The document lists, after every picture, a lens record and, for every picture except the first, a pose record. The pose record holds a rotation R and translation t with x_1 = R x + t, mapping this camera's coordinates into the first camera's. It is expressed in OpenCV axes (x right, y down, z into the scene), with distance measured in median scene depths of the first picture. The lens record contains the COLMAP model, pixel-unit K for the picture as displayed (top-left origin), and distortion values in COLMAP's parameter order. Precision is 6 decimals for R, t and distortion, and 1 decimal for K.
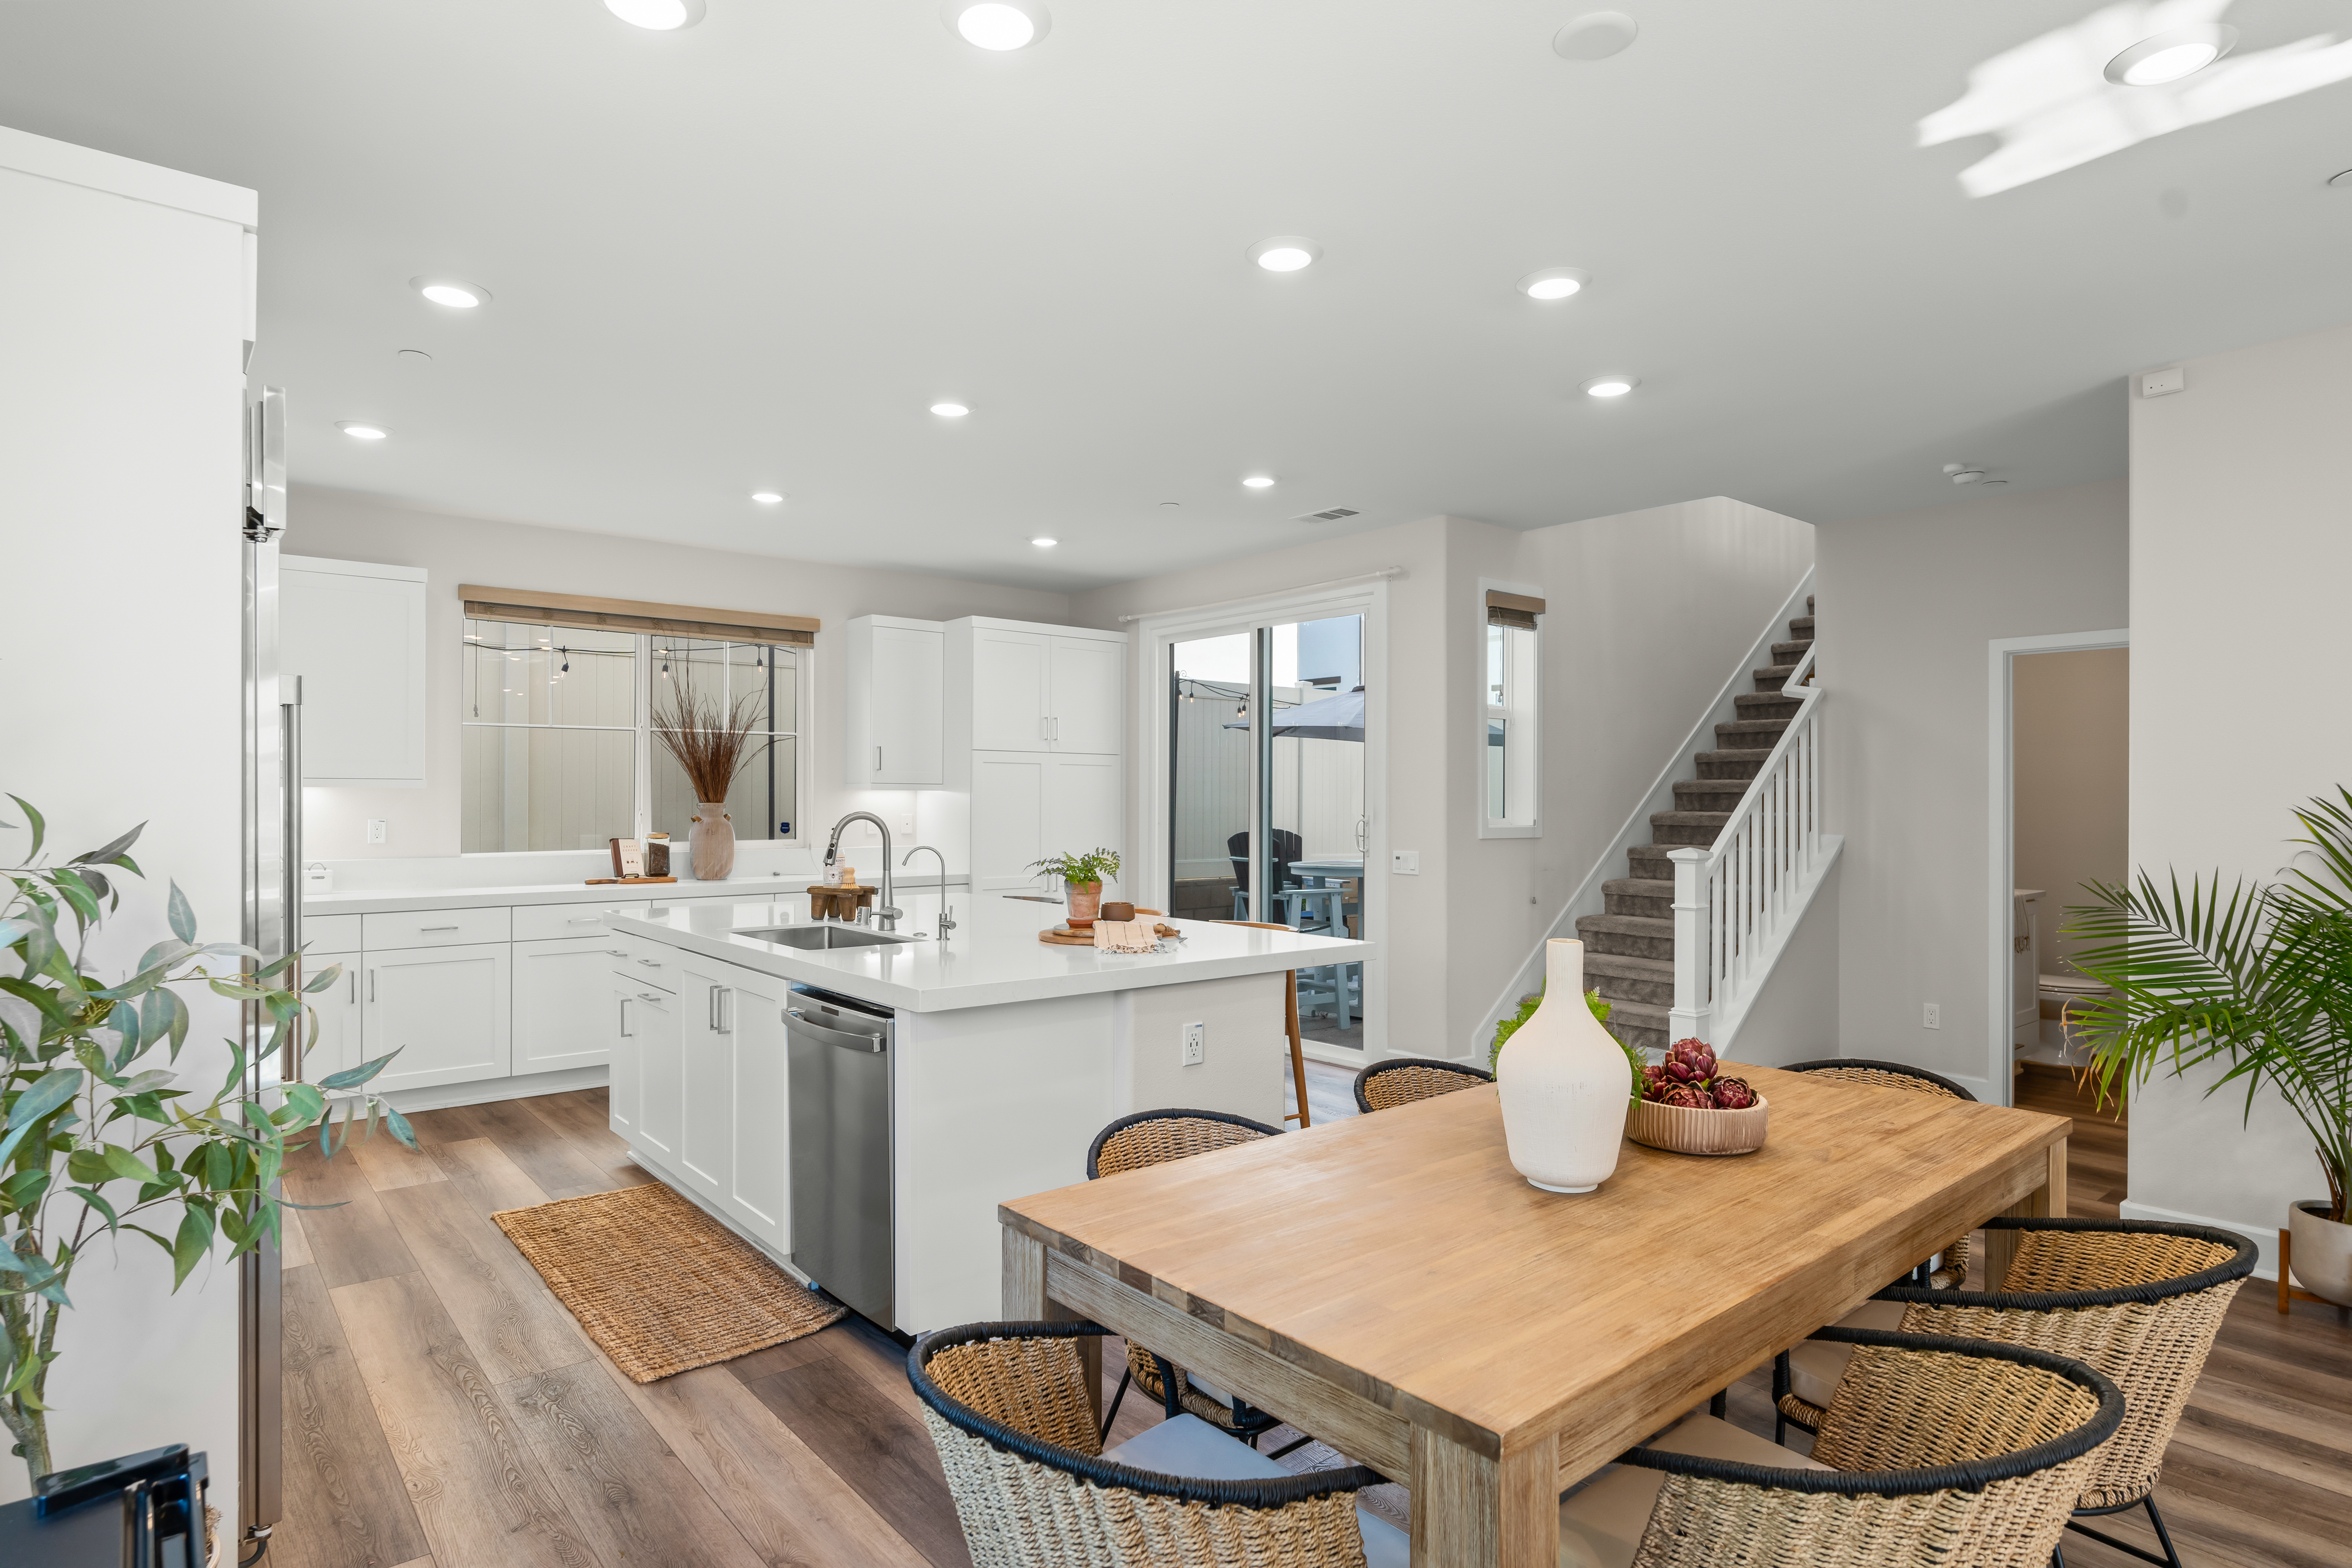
lens RADIAL K [[1233.2, 0, 1172.9], [0, 1233.2, 793.0], [0, 0, 1]] dist [-0.006718, -0.002053]
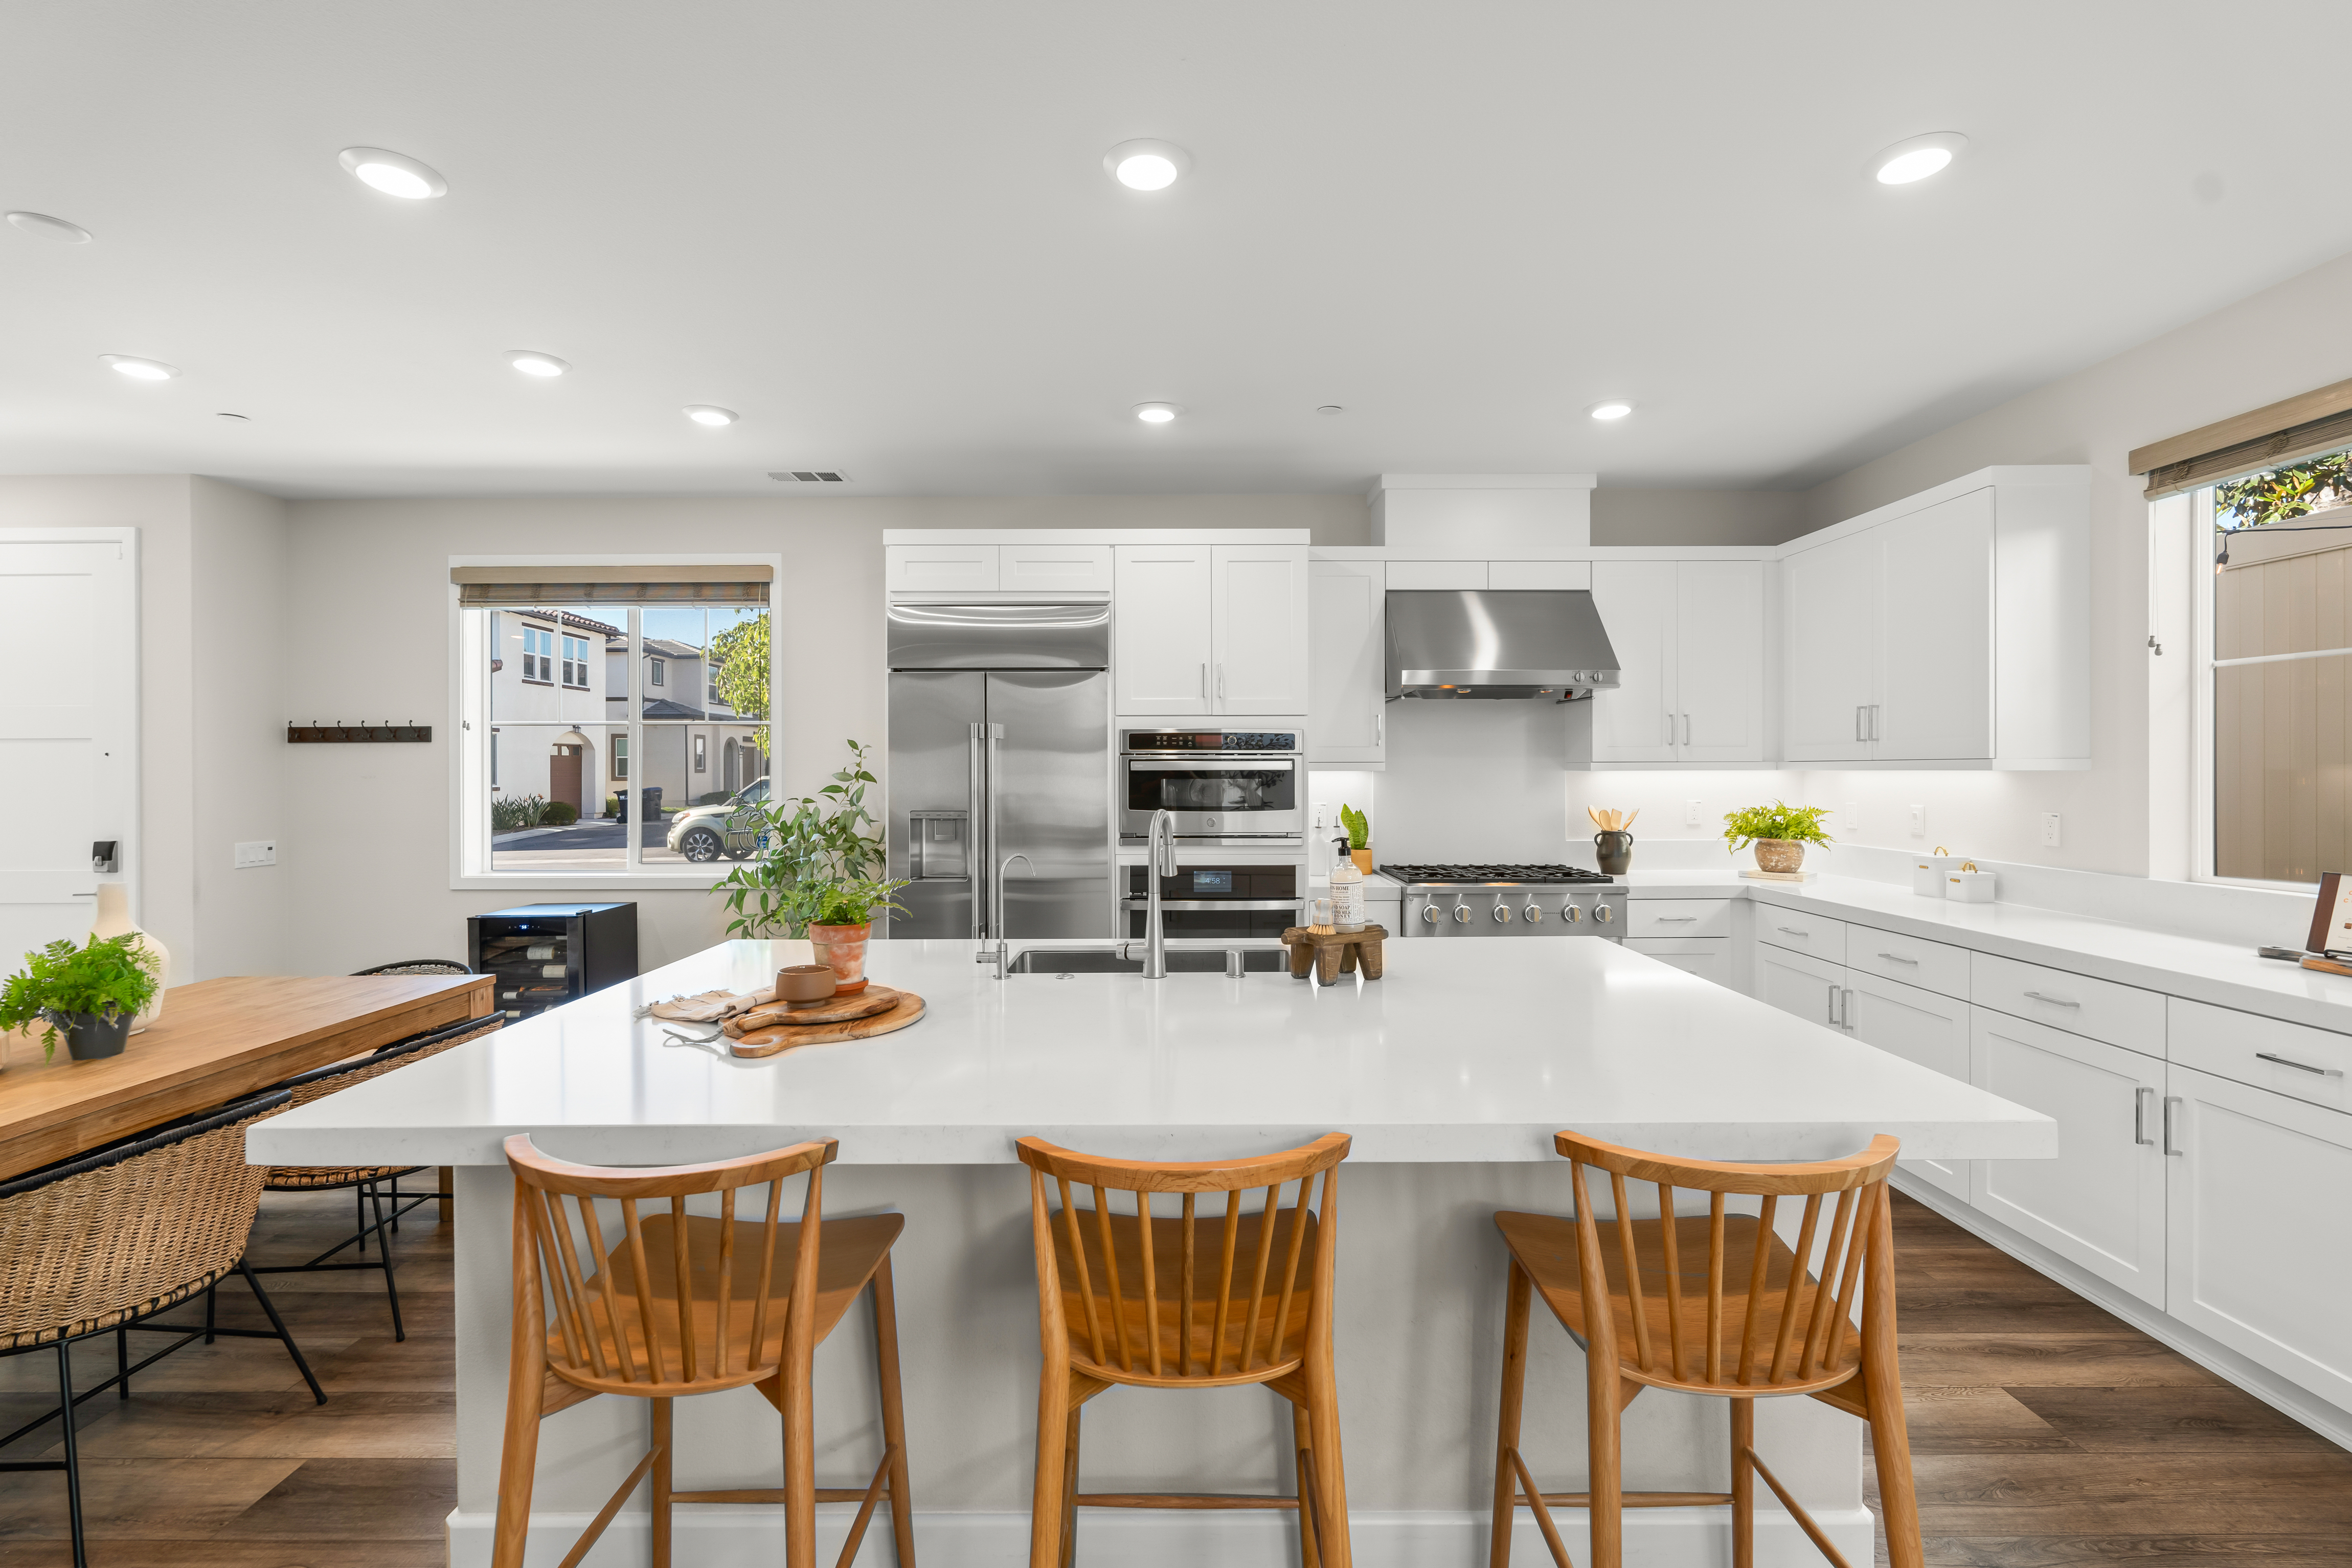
lens RADIAL K [[1037.2, 0, 1178.3], [0, 1037.2, 770.4], [0, 0, 1]] dist [-0.005323, 0.000797]
pose [[-0.644702, 0.000330, -0.764434, 0.153076], [0.006443, 0.999967, -0.005002, -0.003842], [0.764407, -0.008150, -0.644683, 0.966195]]
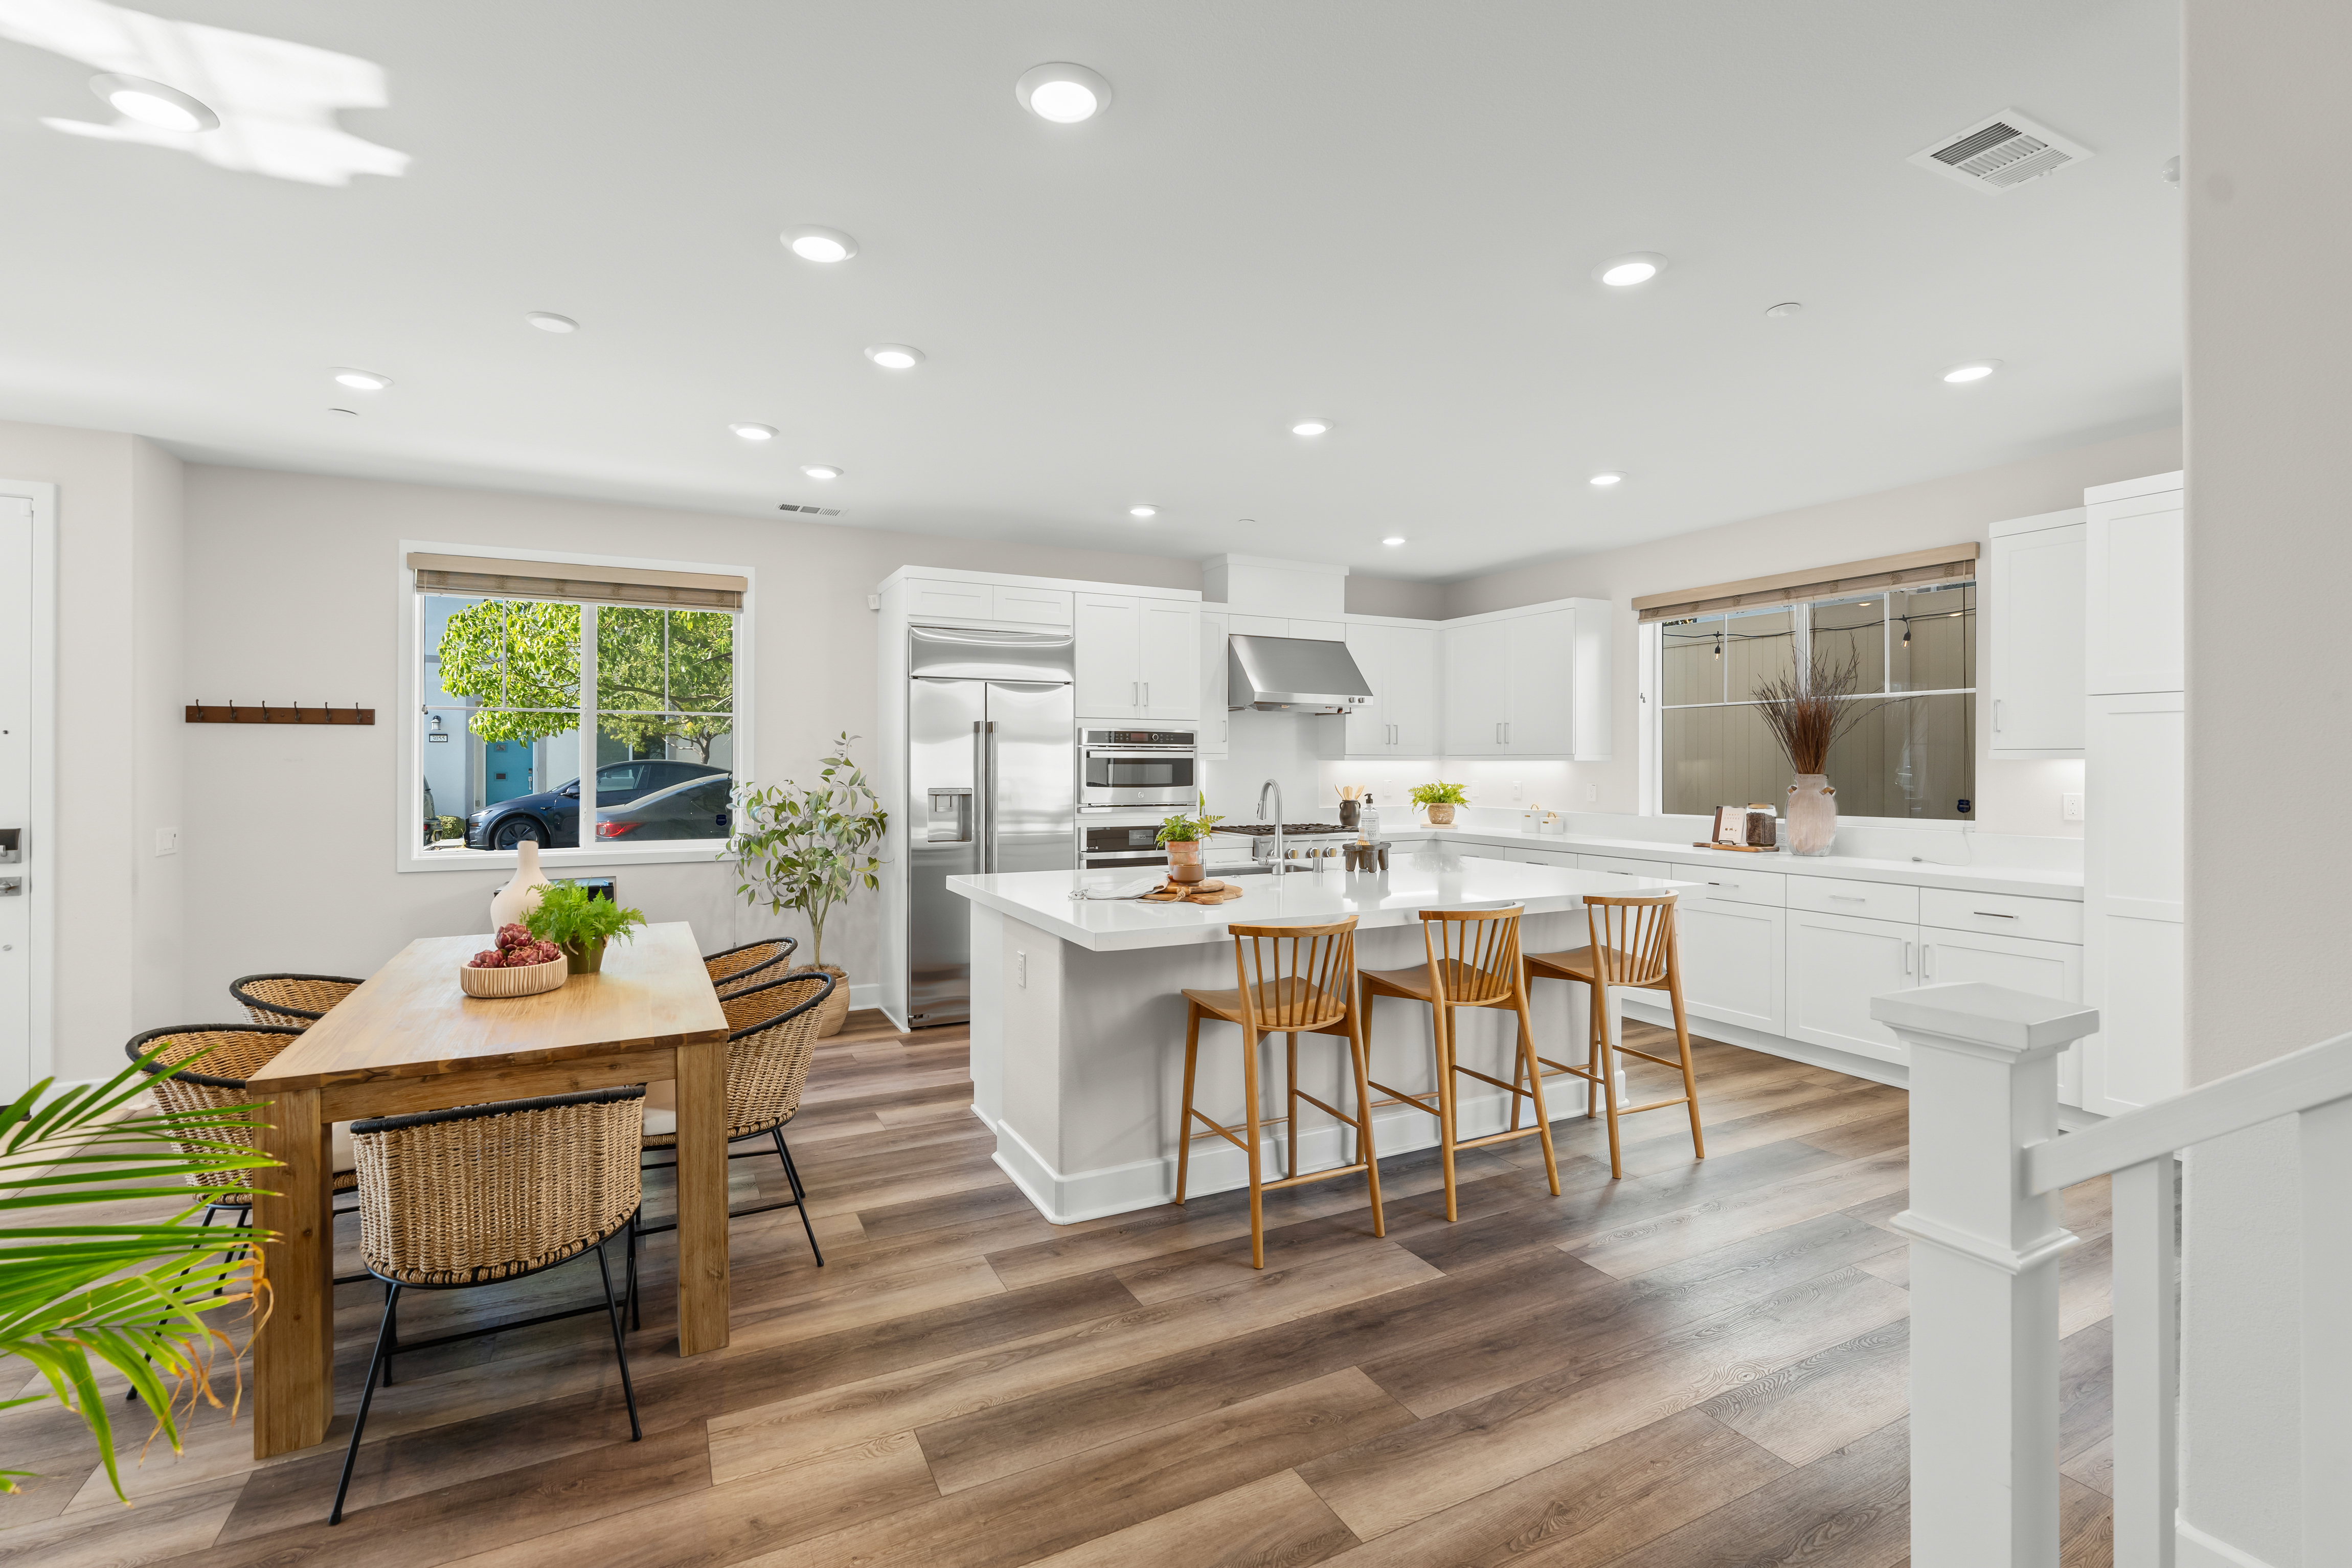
lens RADIAL K [[1037.2, 0, 1170.1], [0, 1037.2, 778.9], [0, 0, 1]] dist [-0.005323, 0.000797]
pose [[-0.233023, 0.012928, -0.972385, 0.566141], [0.002688, 0.999916, 0.012649, 0.000042], [0.972467, 0.000333, -0.233038, 0.784718]]
